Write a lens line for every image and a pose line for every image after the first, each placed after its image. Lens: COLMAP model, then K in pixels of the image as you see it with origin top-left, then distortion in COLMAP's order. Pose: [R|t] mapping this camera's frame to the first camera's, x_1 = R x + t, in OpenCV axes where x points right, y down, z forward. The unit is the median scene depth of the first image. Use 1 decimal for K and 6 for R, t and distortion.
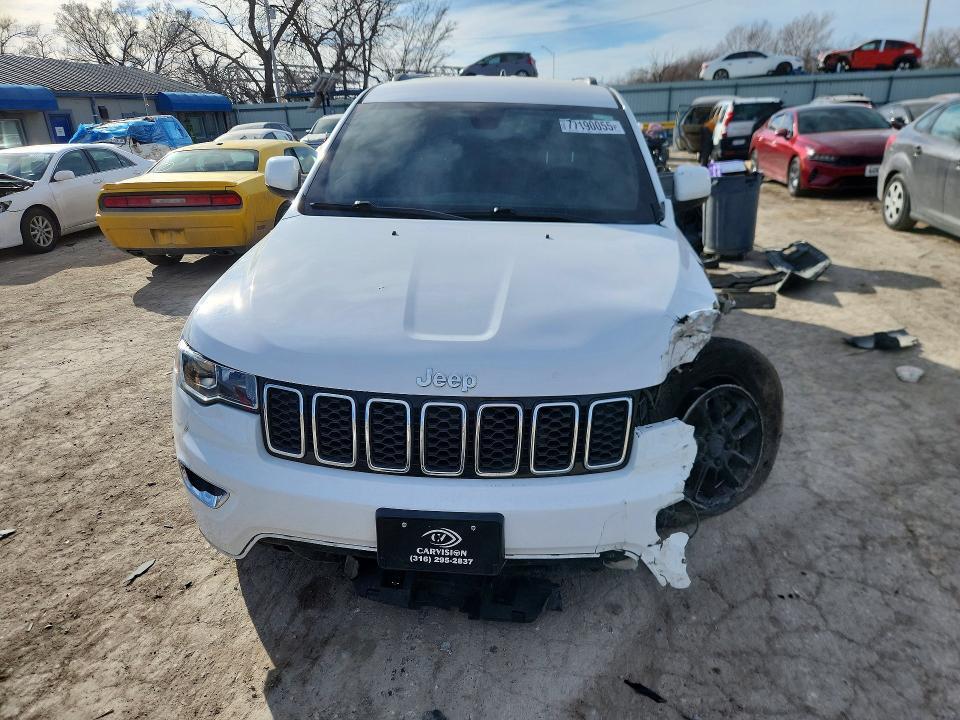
lens RADIAL K [[745.9, 0, 480.0], [0, 745.9, 360.0], [0, 0, 1]] dist [0.027772, -0.001711]
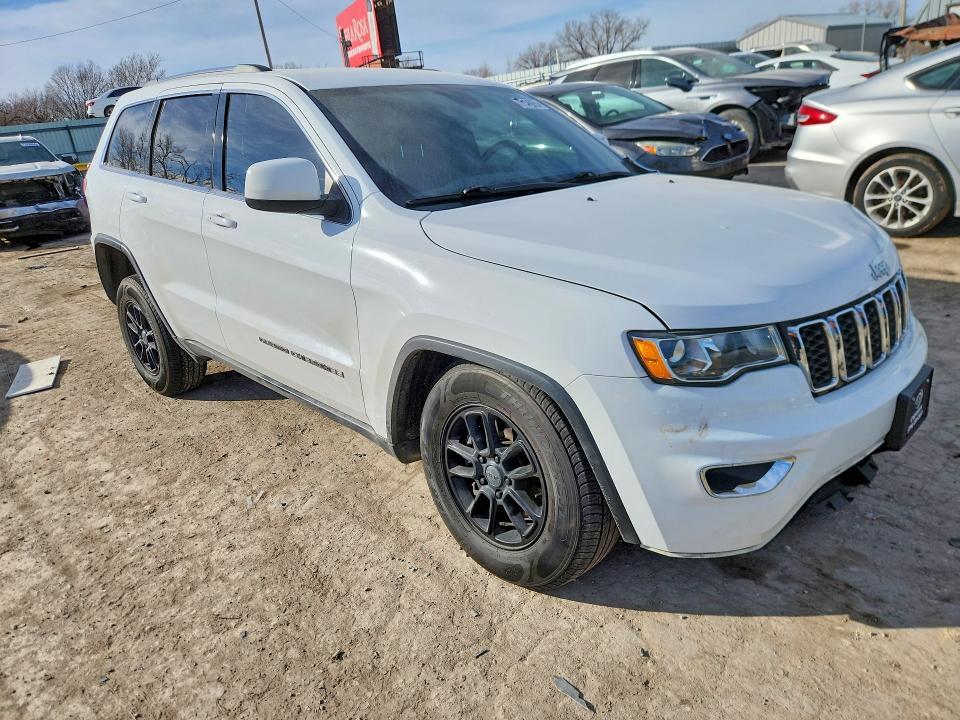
lens RADIAL K [[745.9, 0, 480.0], [0, 745.9, 360.0], [0, 0, 1]] dist [0.027772, -0.001711]
pose [[0.575920, -0.278984, 0.768430, -0.995447], [0.331317, 0.938966, 0.092585, -0.114793], [-0.747359, 0.201272, 0.633201, 0.569180]]
